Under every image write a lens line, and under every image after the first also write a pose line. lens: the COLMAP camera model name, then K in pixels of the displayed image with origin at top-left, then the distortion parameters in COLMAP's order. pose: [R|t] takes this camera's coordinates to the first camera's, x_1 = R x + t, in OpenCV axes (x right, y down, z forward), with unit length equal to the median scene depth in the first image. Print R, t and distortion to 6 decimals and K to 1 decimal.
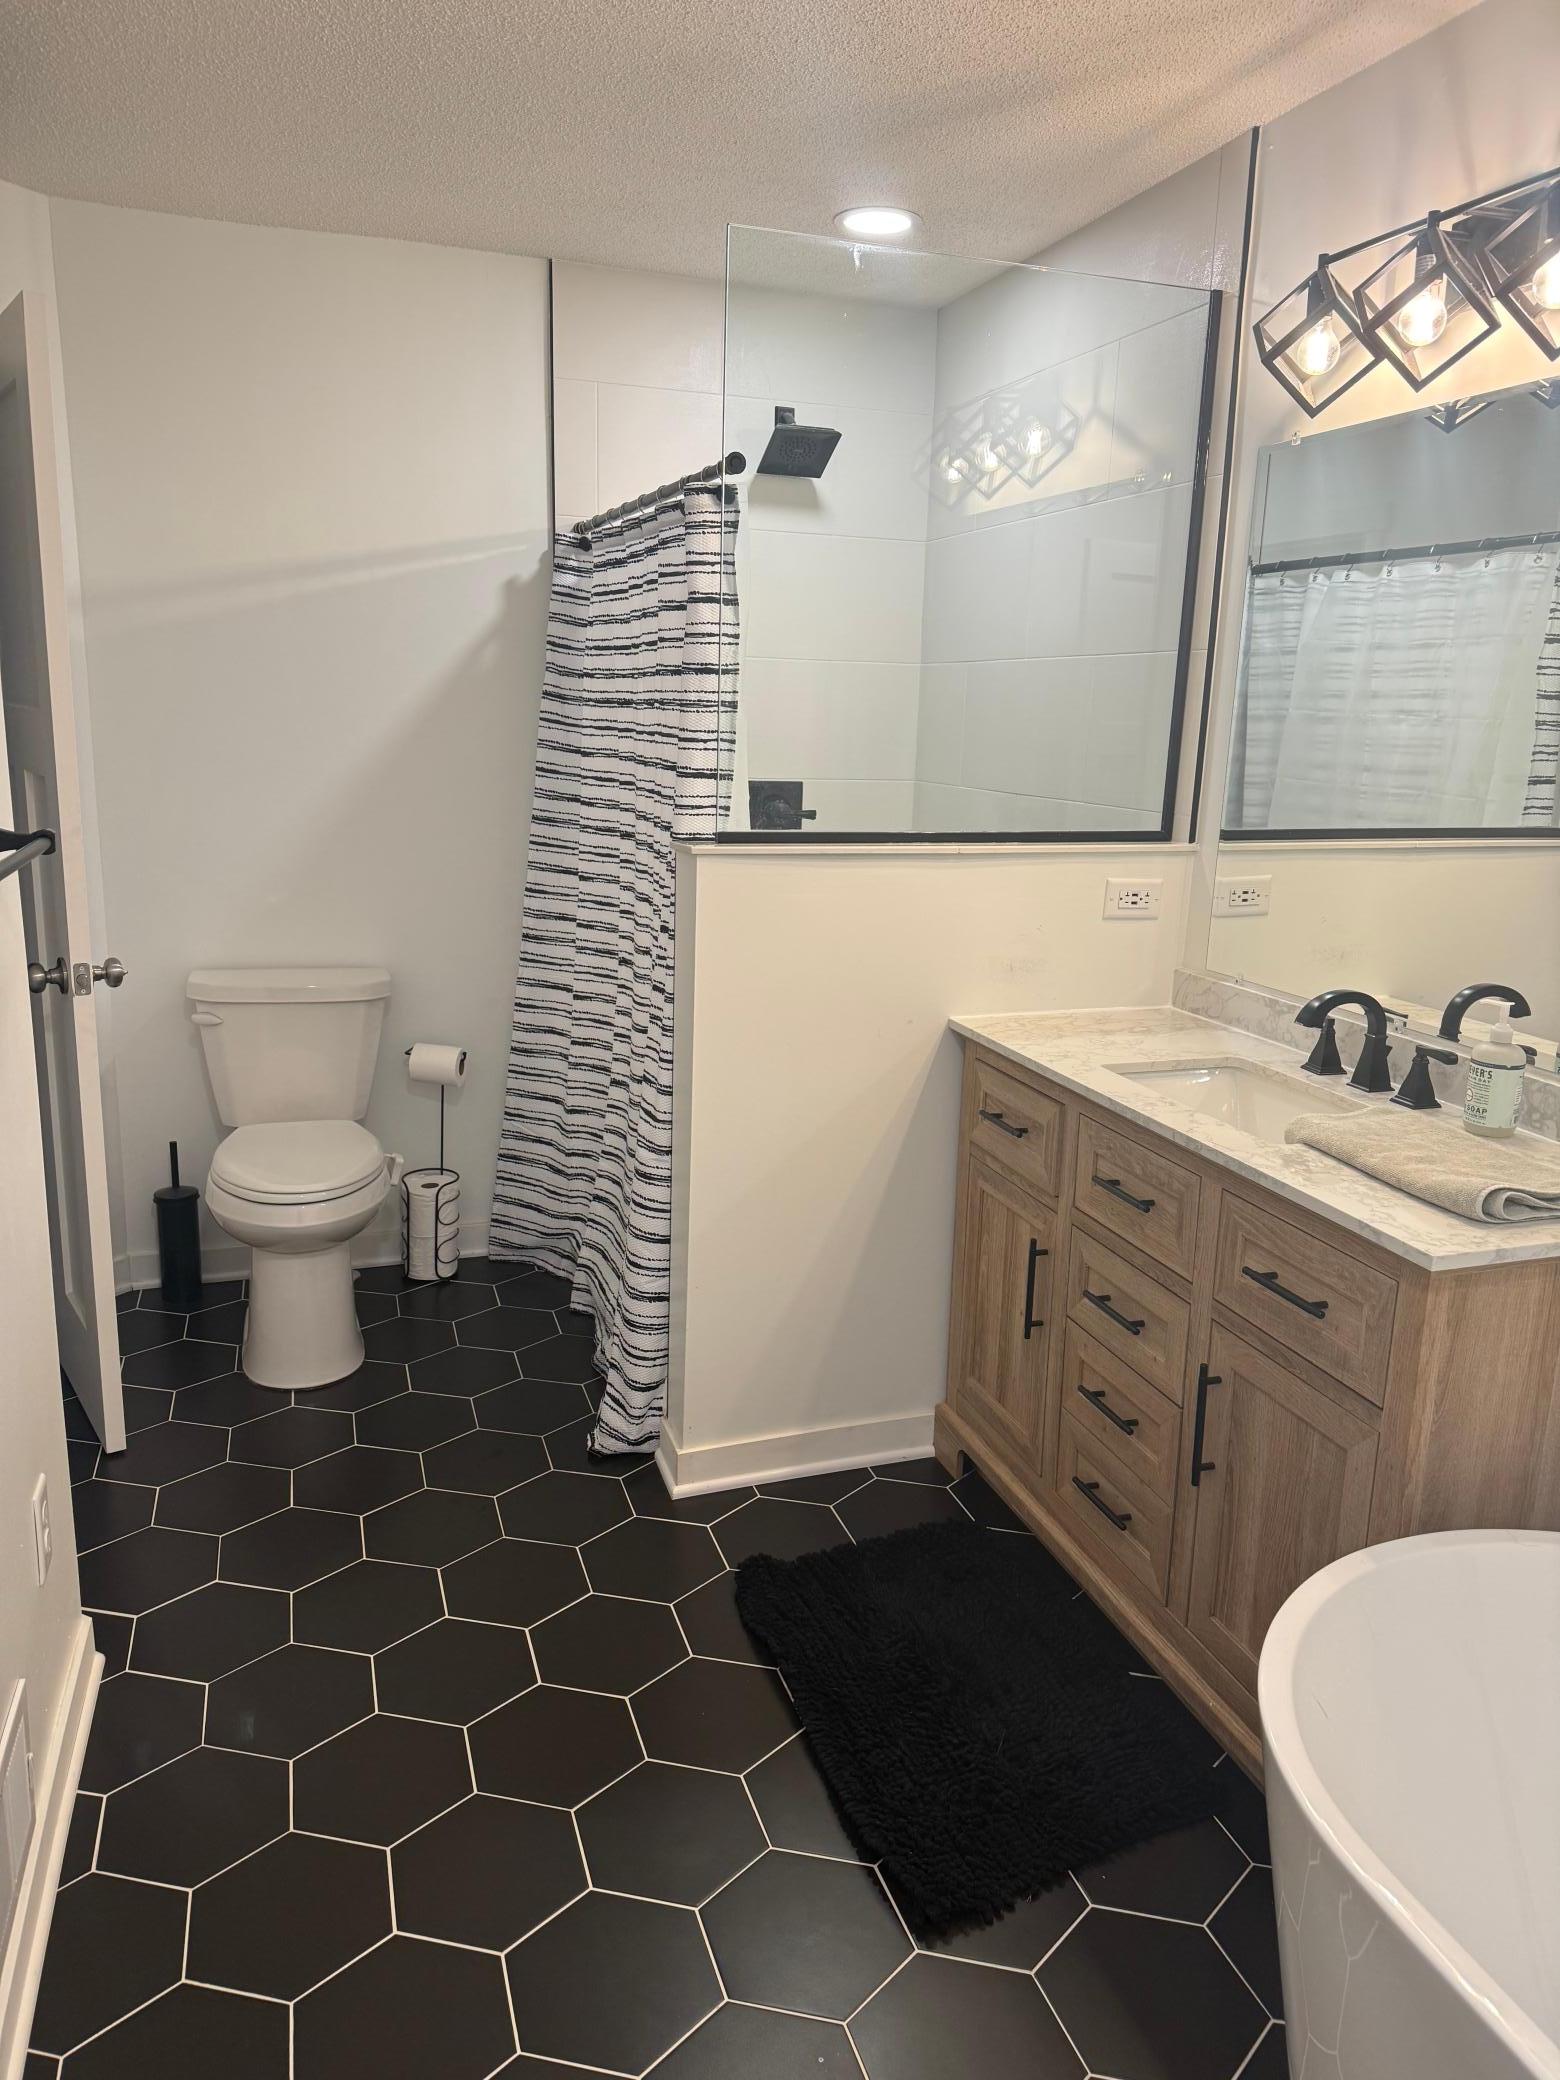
lens RADIAL K [[1453.2, 0, 781.4], [0, 1453.2, 1036.1], [0, 0, 1]] dist [0.065430, -0.073659]
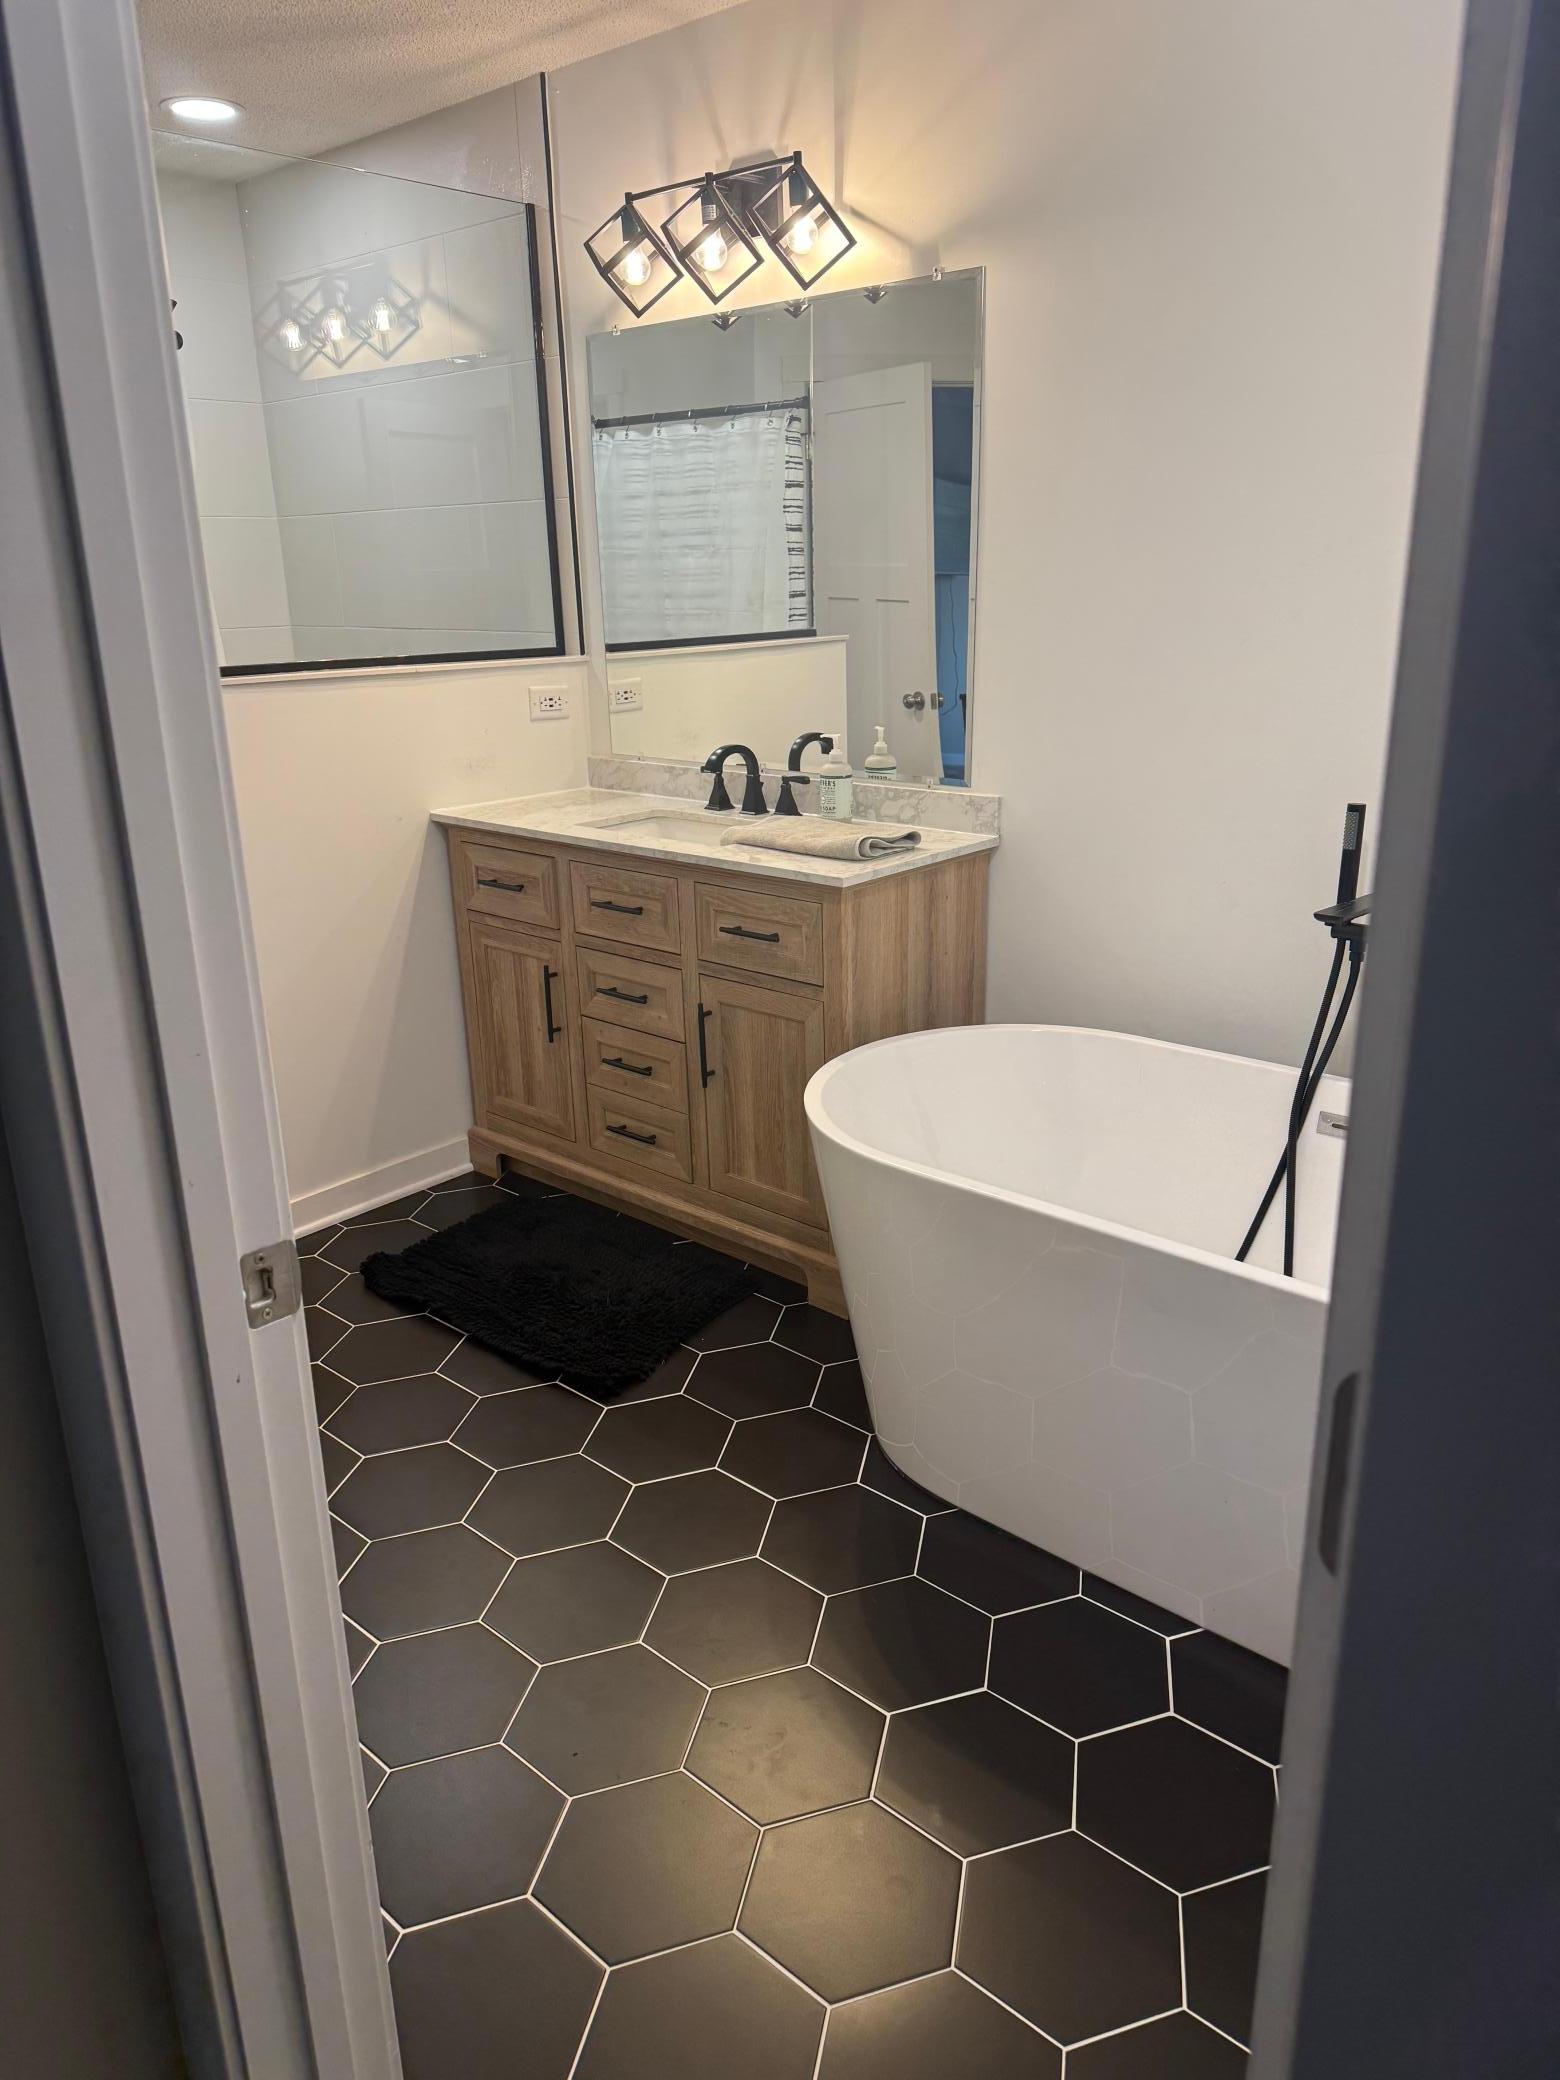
lens RADIAL K [[1465.3, 0, 767.4], [0, 1465.3, 1041.8], [0, 0, 1]] dist [0.070979, -0.068792]
pose [[0.871959, -0.198037, 0.447737, -0.231665], [0.156902, 0.979336, 0.127603, 0.062519], [-0.463755, -0.041013, 0.885013, -0.241232]]
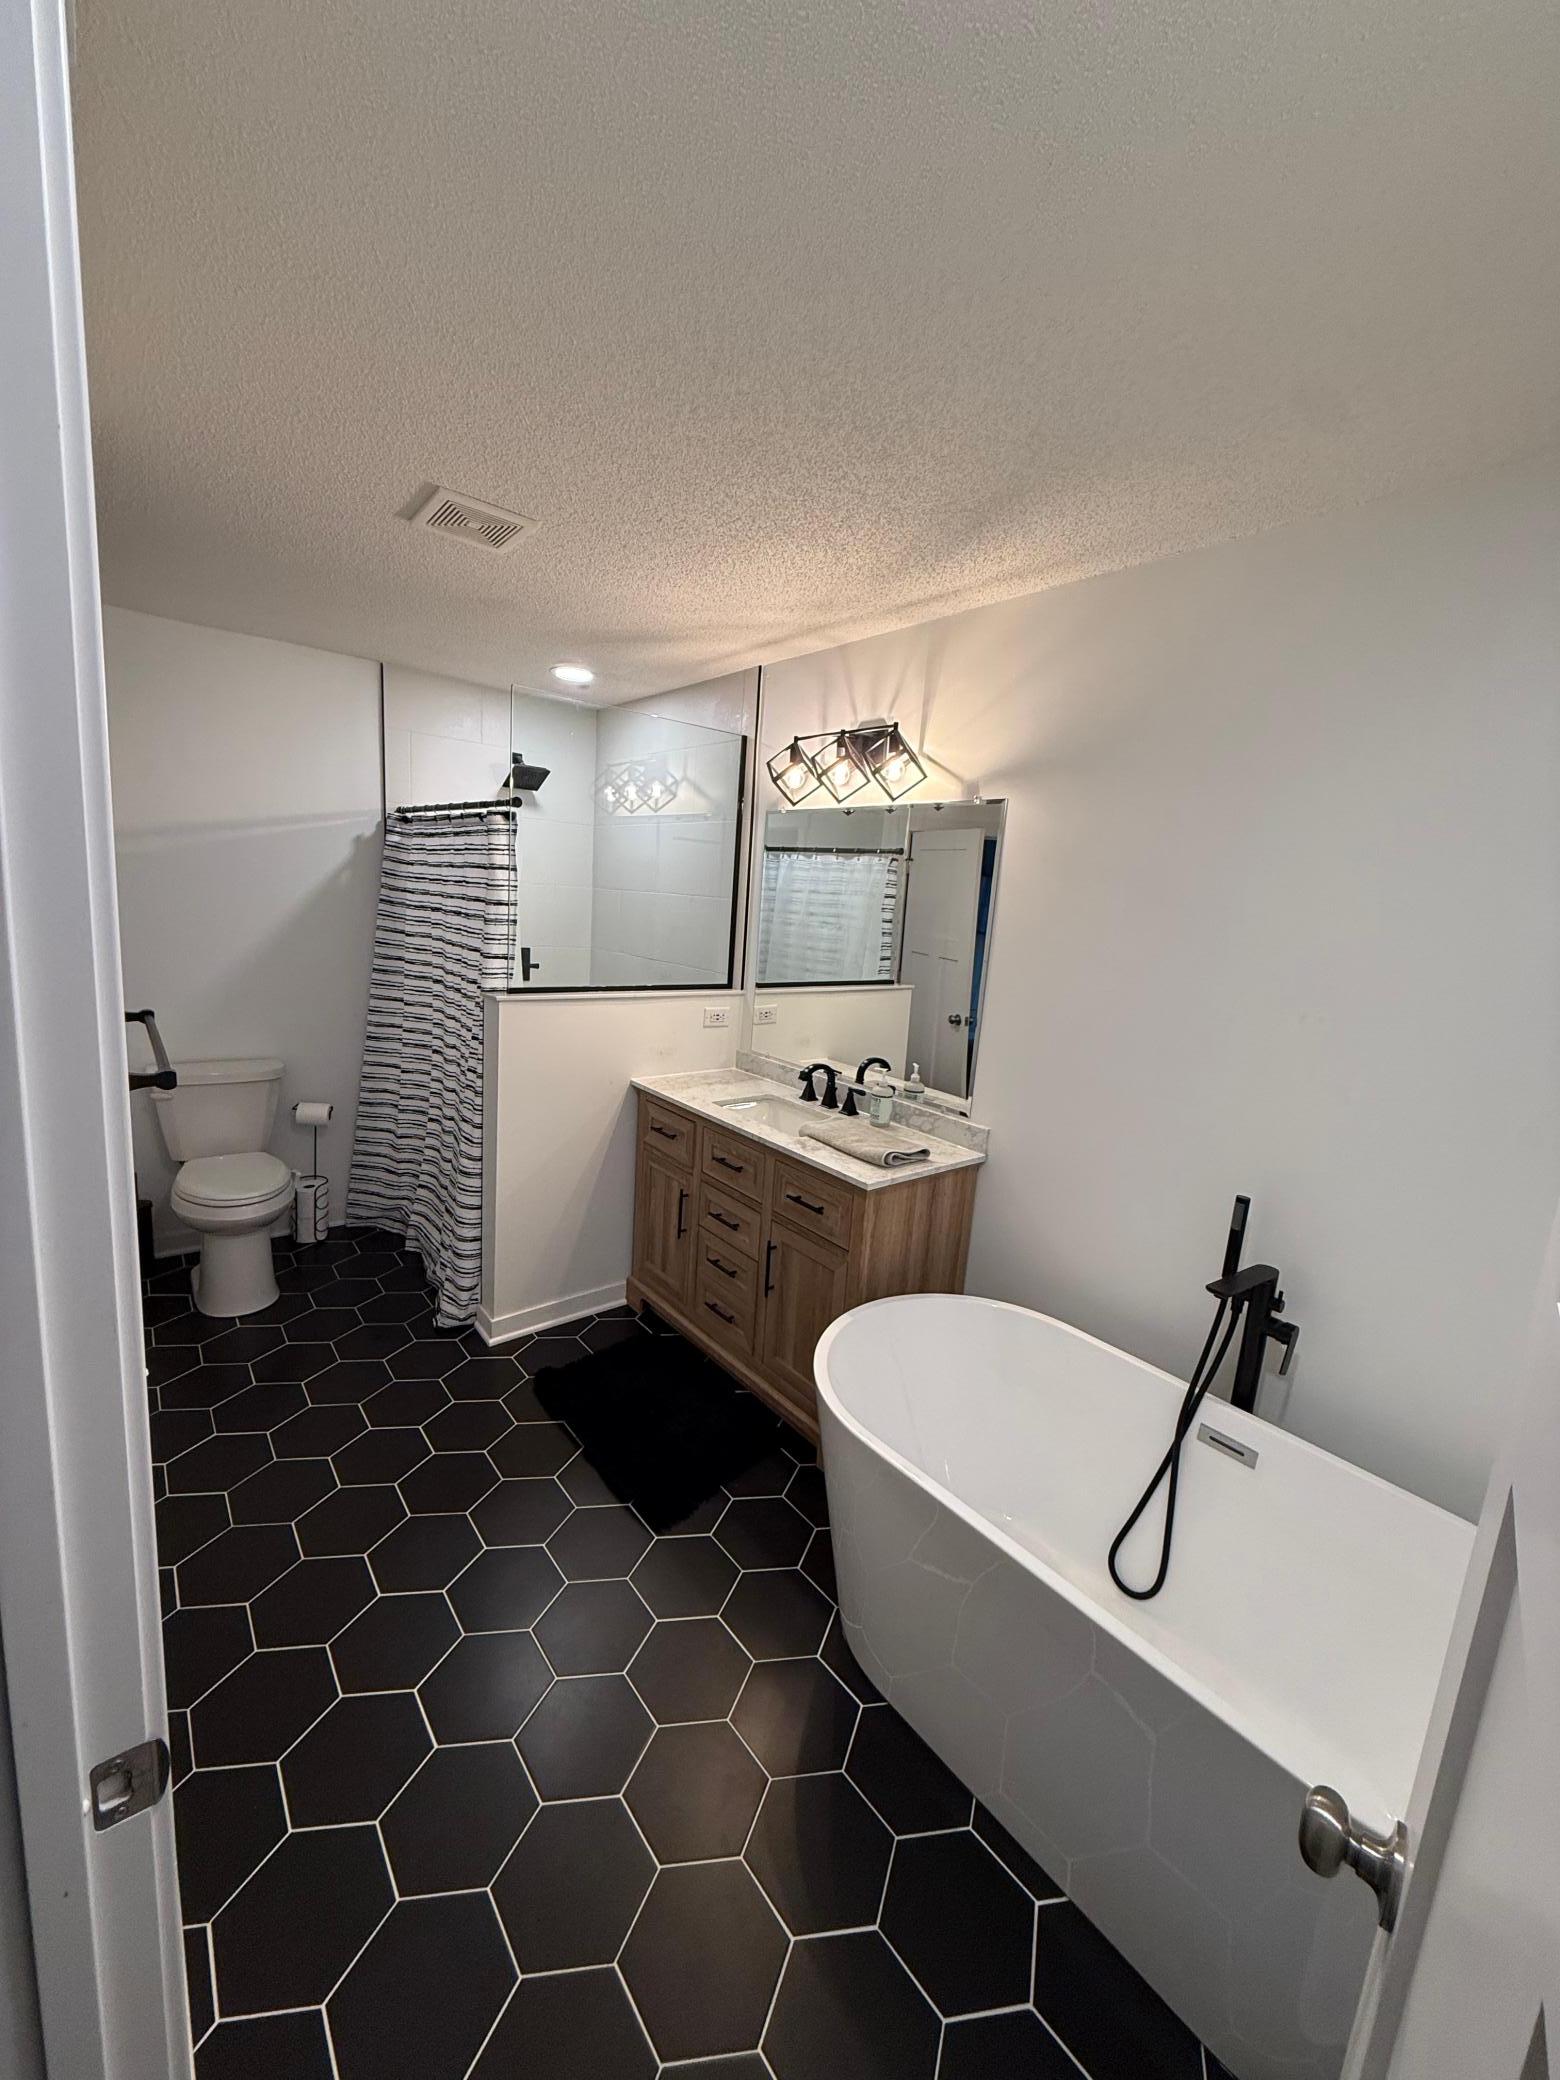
lens RADIAL K [[822.3, 0, 776.4], [0, 822.3, 1038.2], [0, 0, 1]] dist [-0.000565, -0.001088]
pose [[0.935435, -0.025719, 0.352562, -0.091174], [0.037313, 0.998962, -0.026127, -0.032590], [-0.351525, 0.037595, 0.935424, -0.115098]]
